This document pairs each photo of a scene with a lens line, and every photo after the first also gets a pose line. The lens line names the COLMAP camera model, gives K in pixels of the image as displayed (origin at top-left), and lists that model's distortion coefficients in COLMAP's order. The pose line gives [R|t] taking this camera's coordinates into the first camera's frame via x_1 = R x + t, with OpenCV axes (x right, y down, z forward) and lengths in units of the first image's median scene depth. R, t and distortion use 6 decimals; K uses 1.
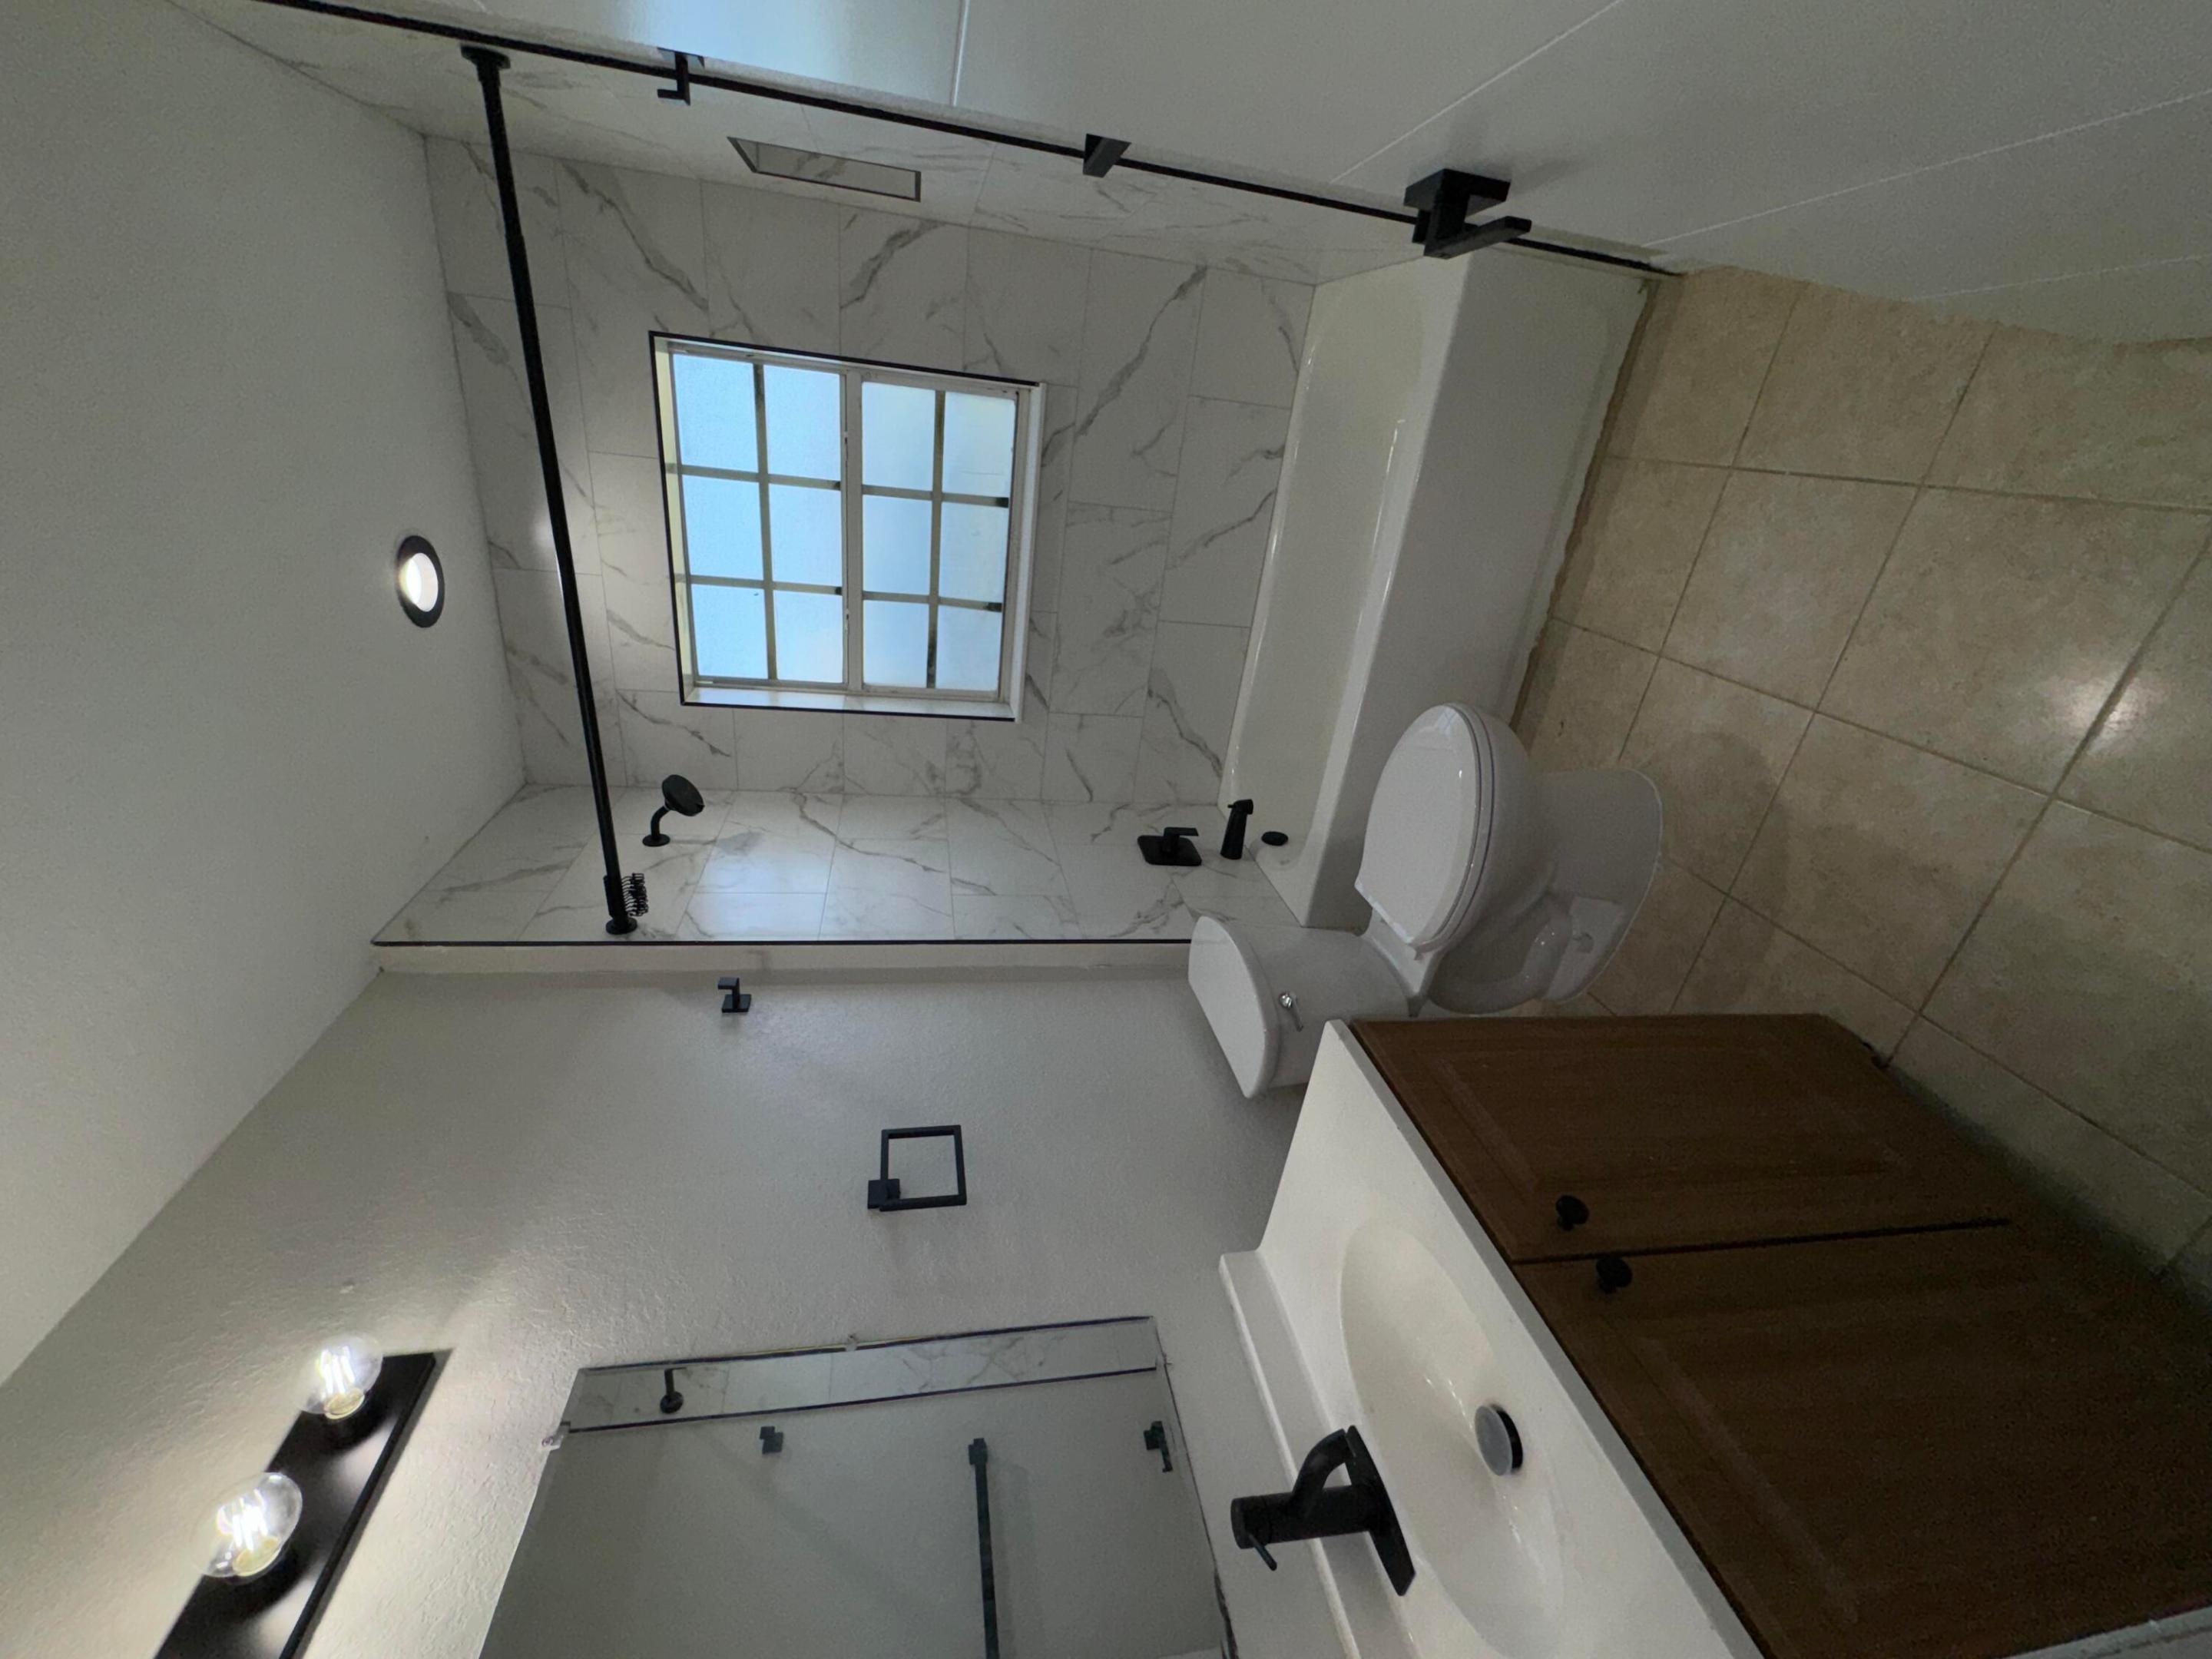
lens RADIAL K [[885.6, 0, 1106.0], [0, 885.6, 829.5], [0, 0, 1]] dist [-0.005590, 0.000617]
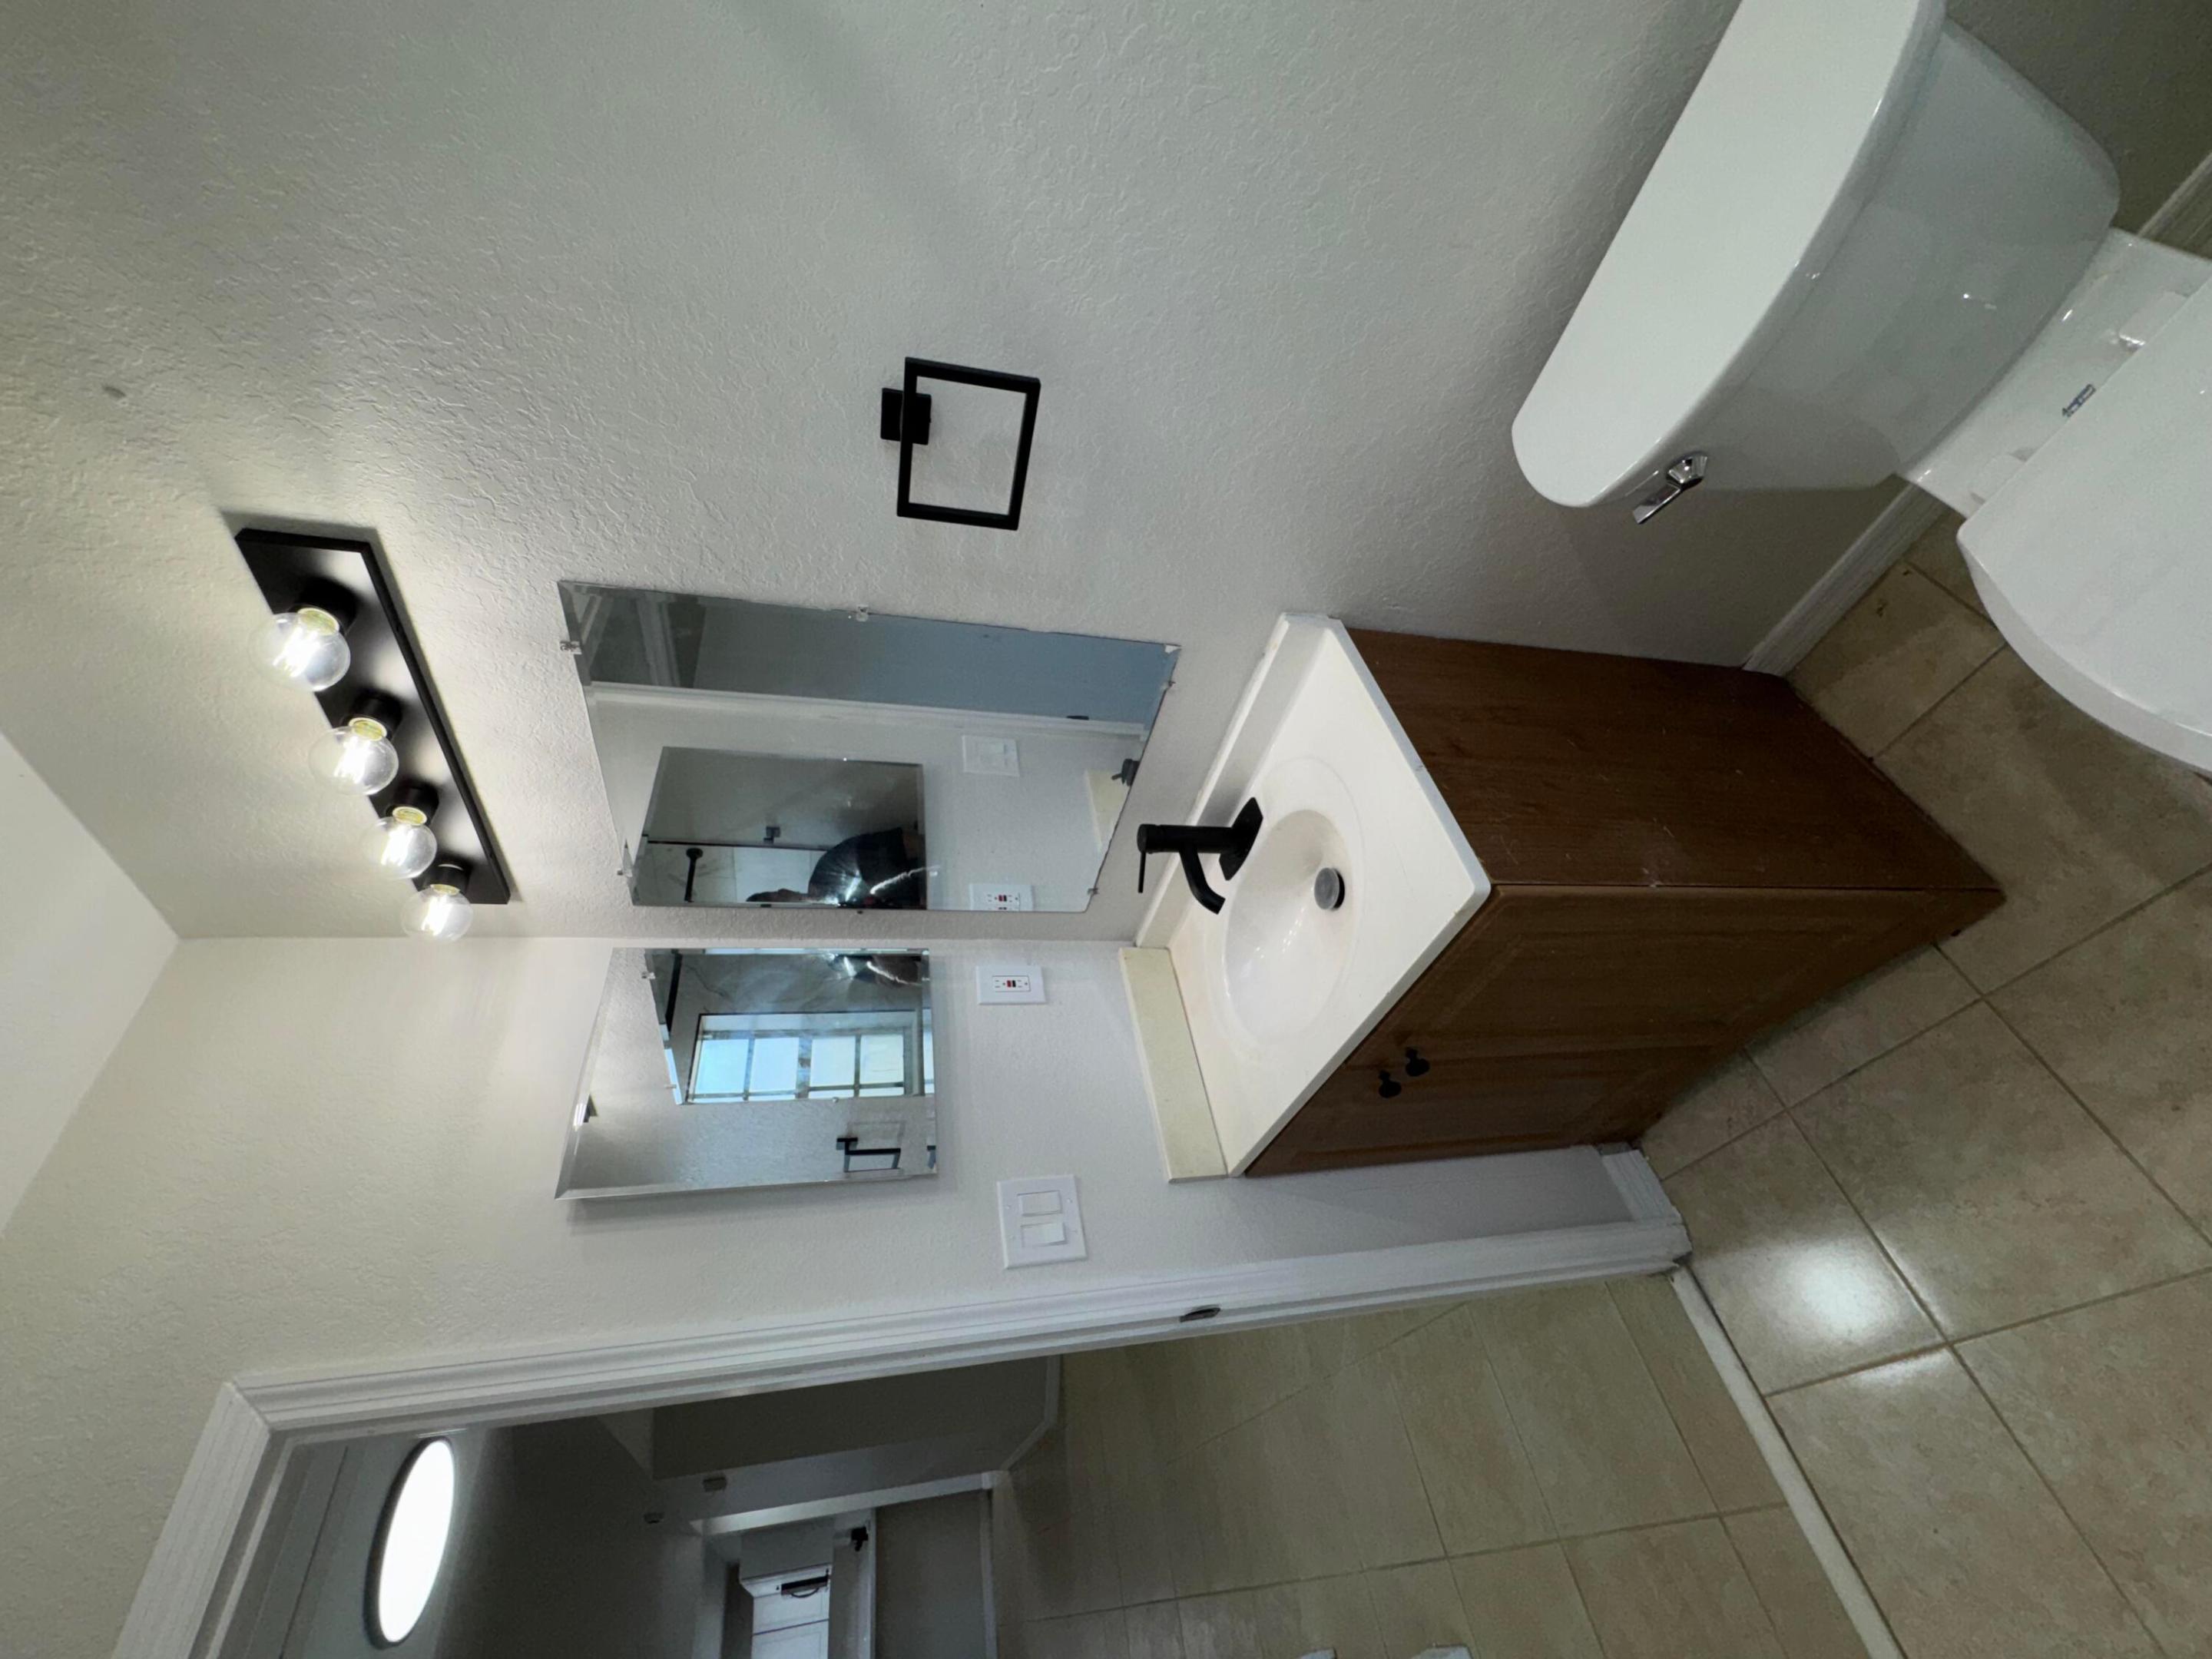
lens RADIAL K [[885.6, 0, 1106.0], [0, 885.6, 829.5], [0, 0, 1]] dist [-0.005590, 0.000617]
pose [[0.912817, 0.249177, 0.323536, -0.296137], [-0.215561, -0.378887, 0.899988, -0.379475], [0.346840, -0.891266, -0.292142, 1.136710]]
